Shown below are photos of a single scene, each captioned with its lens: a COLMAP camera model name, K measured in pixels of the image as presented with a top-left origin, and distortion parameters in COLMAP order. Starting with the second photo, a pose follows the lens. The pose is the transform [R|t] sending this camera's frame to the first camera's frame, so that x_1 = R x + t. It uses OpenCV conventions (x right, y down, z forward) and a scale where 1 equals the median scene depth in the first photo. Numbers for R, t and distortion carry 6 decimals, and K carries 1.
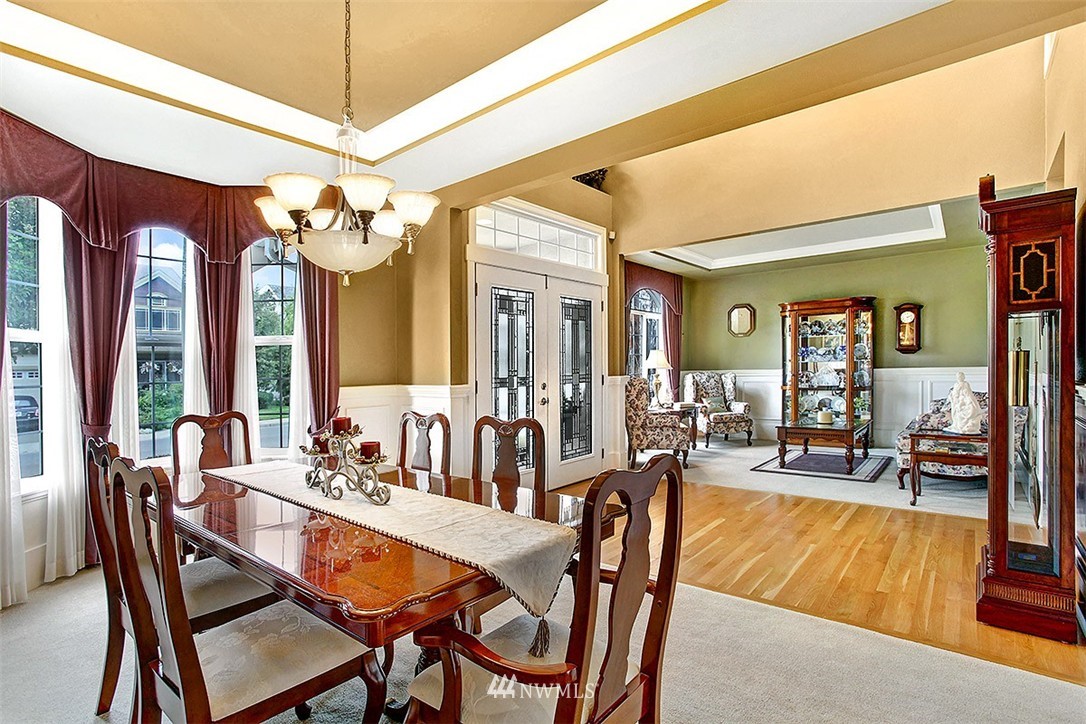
lens RADIAL K [[521.4, 0, 543.4], [0, 521.4, 368.9], [0, 0, 1]] dist [-0.023791, -0.000274]
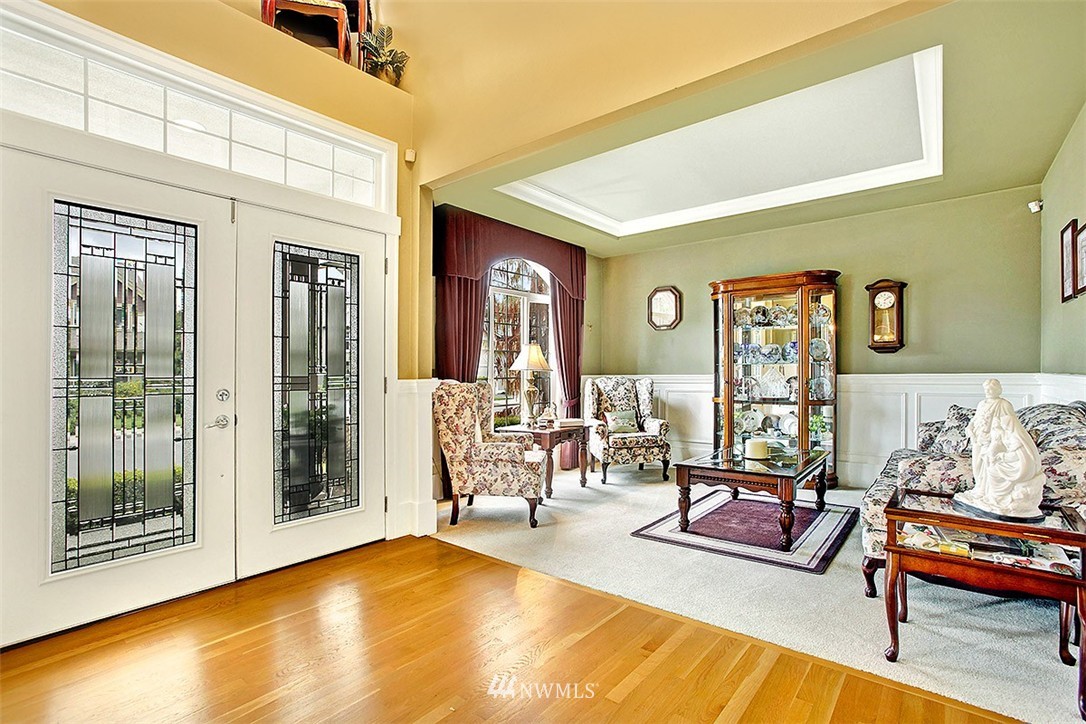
lens RADIAL K [[502.8, 0, 539.6], [0, 502.8, 364.1], [0, 0, 1]] dist [-0.035984, 0.004092]
pose [[0.999915, 0.013024, 0.000861, 0.239380], [-0.013004, 0.999706, -0.020467, 0.004580], [-0.001127, 0.020454, 0.999790, 0.332804]]
